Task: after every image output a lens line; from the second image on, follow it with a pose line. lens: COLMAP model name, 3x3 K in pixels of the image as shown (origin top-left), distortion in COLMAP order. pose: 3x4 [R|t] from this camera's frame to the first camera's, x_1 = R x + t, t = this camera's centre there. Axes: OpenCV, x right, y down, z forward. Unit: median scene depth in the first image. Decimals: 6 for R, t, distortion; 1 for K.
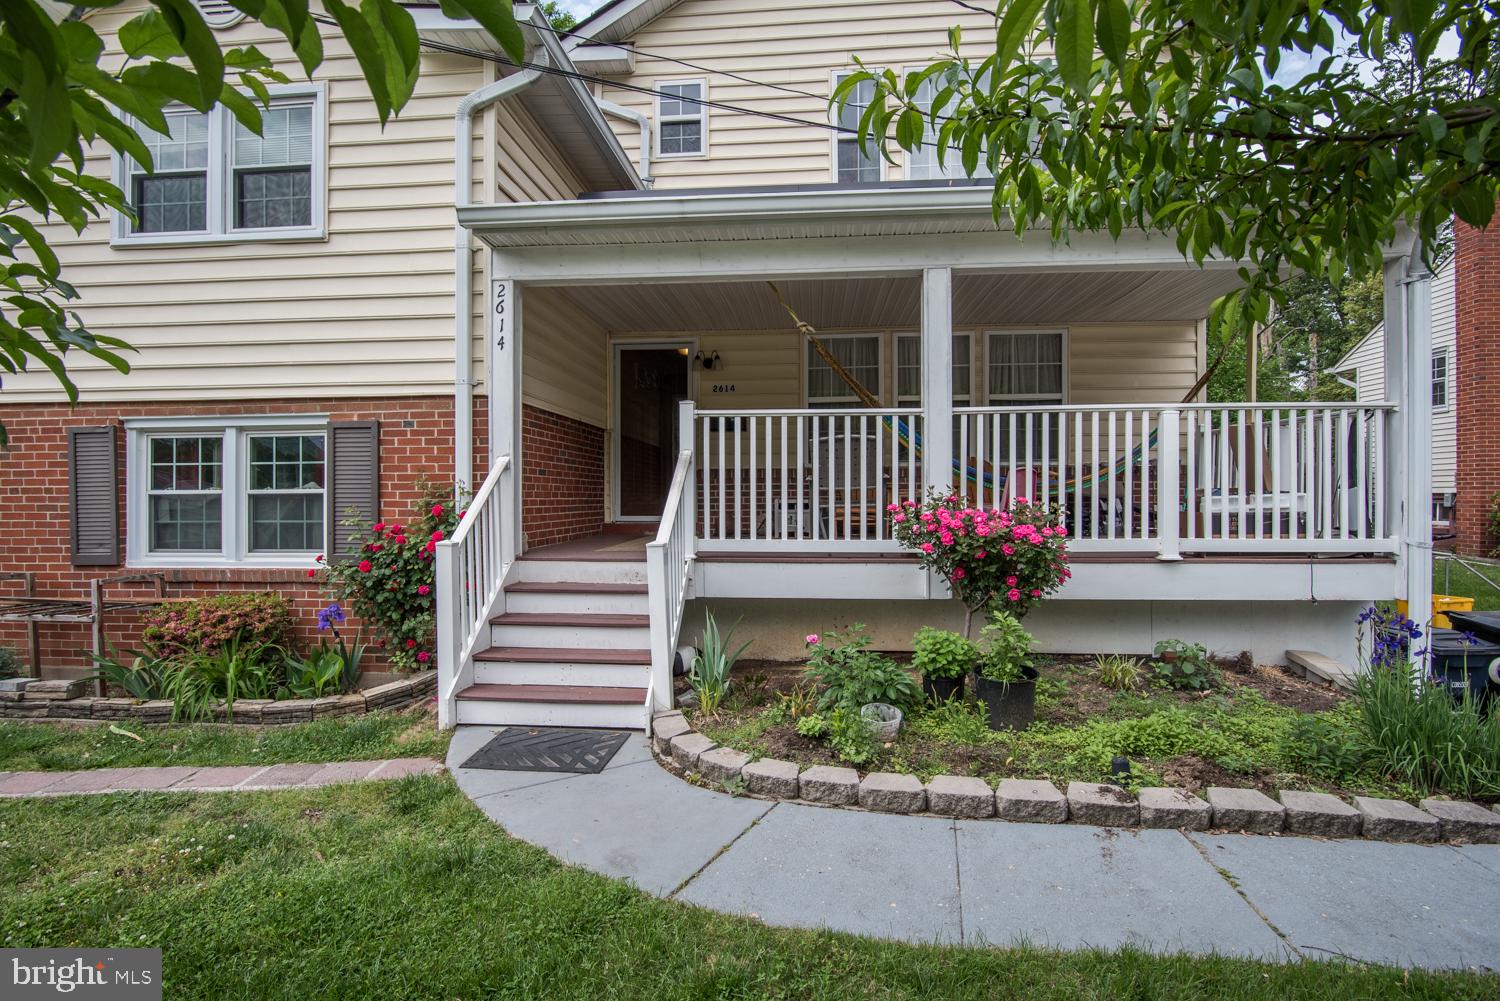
lens RADIAL K [[737.8, 0, 750.9], [0, 737.8, 503.7], [0, 0, 1]] dist [-0.013632, -0.000239]
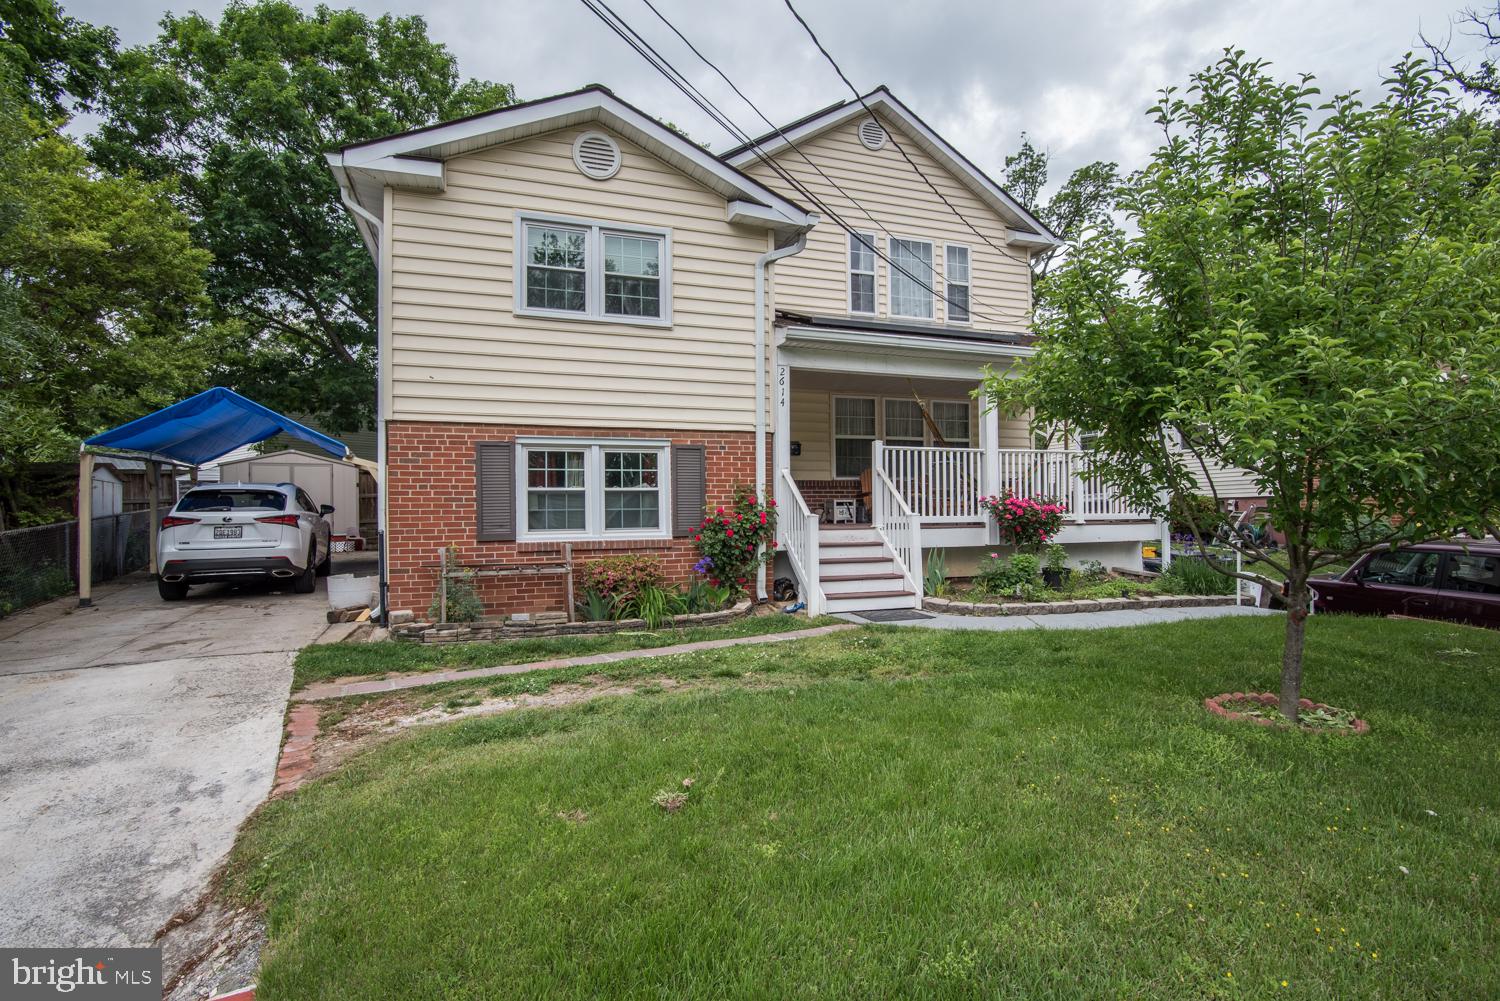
lens RADIAL K [[737.8, 0, 750.9], [0, 737.8, 503.7], [0, 0, 1]] dist [-0.013632, -0.000239]
pose [[0.908687, -0.000107, 0.417478, -1.066457], [0.007688, 0.999835, -0.016476, 0.041290], [-0.417408, 0.018181, 0.908537, -0.489311]]
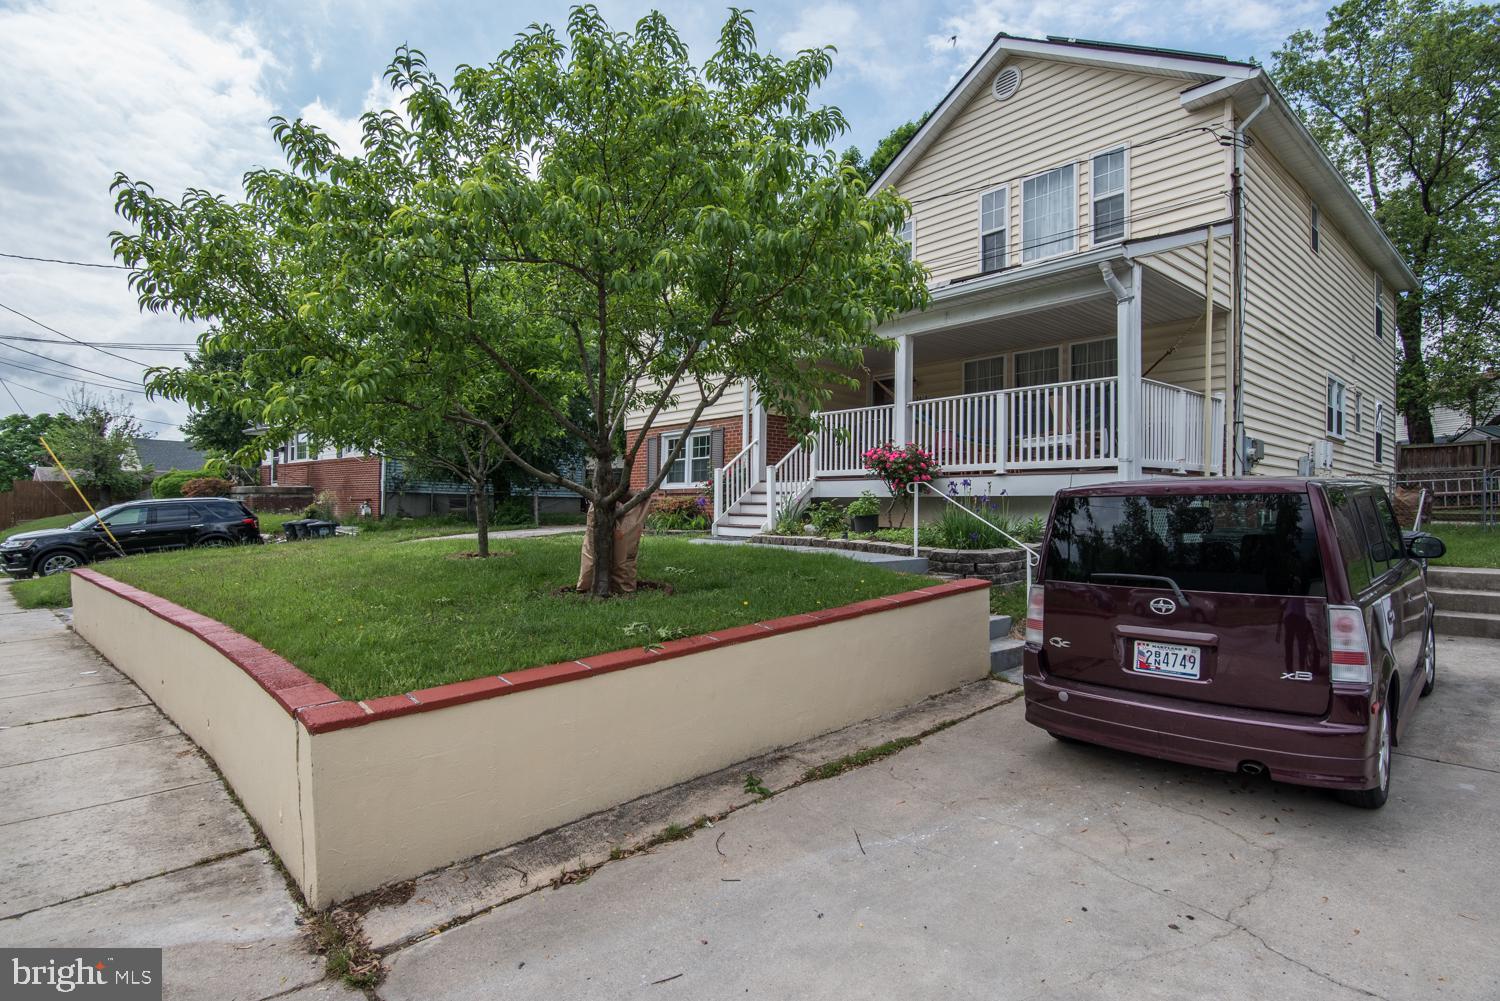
lens RADIAL K [[737.8, 0, 750.9], [0, 737.8, 503.7], [0, 0, 1]] dist [-0.013632, -0.000239]
pose [[0.721772, 0.007203, -0.692093, 1.255756], [-0.014130, 0.999891, -0.004329, 0.151118], [0.691986, 0.012904, 0.721795, -0.712287]]
